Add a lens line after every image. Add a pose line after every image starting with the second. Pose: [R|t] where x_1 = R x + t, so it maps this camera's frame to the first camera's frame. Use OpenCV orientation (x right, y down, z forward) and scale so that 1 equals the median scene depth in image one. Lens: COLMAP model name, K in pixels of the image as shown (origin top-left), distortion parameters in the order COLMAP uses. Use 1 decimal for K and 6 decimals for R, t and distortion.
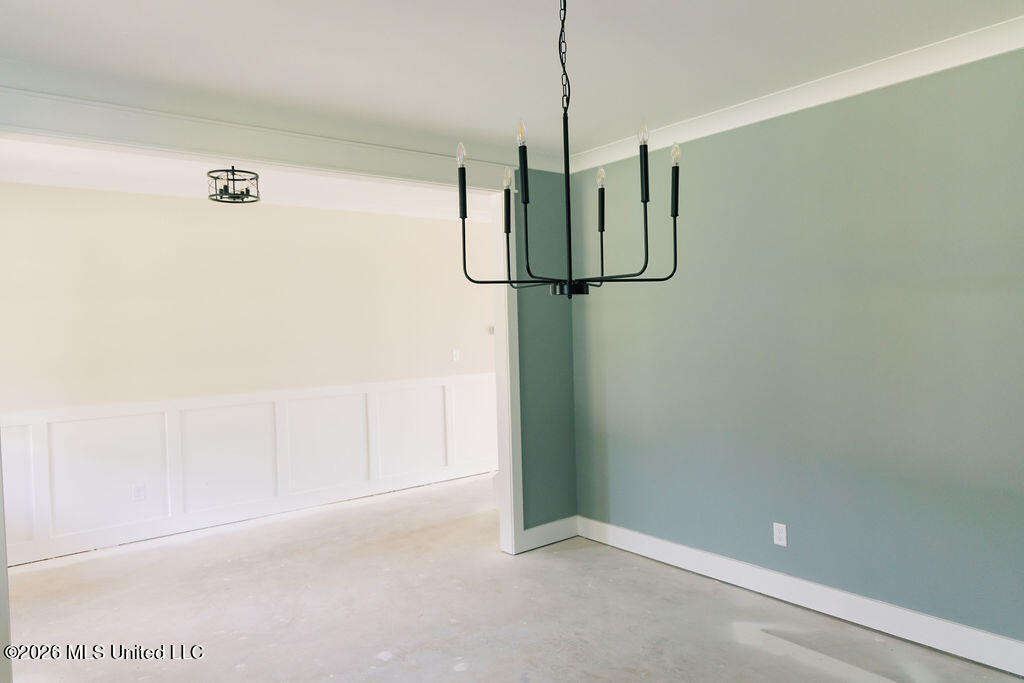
lens RADIAL K [[701.7, 0, 512.0], [0, 701.7, 341.5], [0, 0, 1]] dist [0.003412, -0.008263]
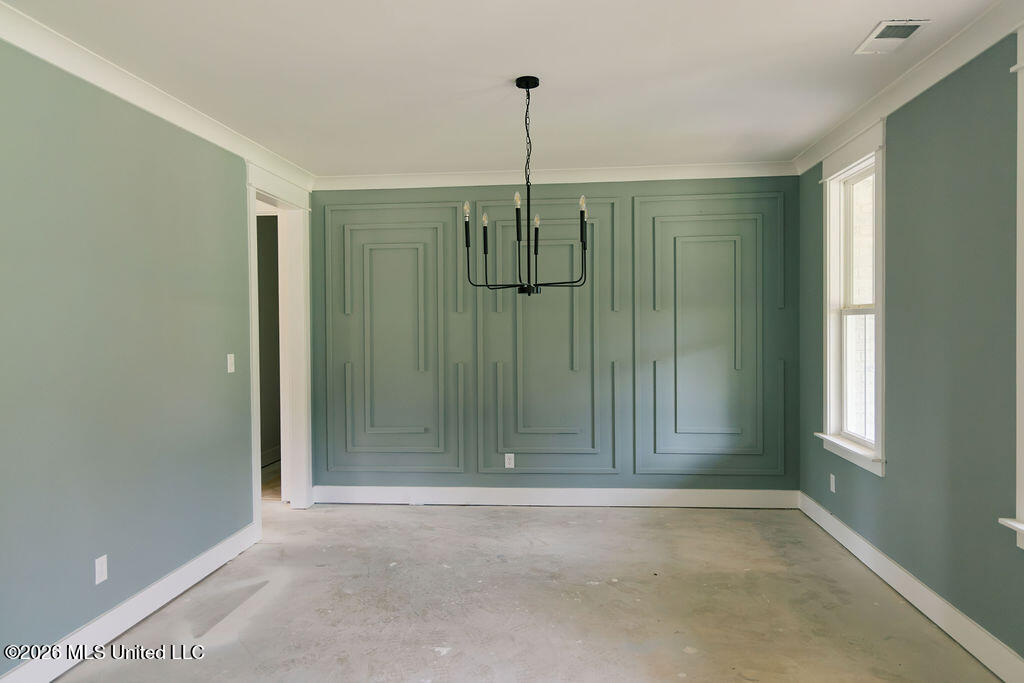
lens RADIAL K [[701.7, 0, 512.0], [0, 701.7, 341.5], [0, 0, 1]] dist [0.003412, -0.008263]
pose [[-0.718086, 0.024255, 0.695532, -0.646101], [0.059876, 0.997840, 0.027020, 0.003544], [-0.693374, 0.061049, -0.717987, 1.382281]]
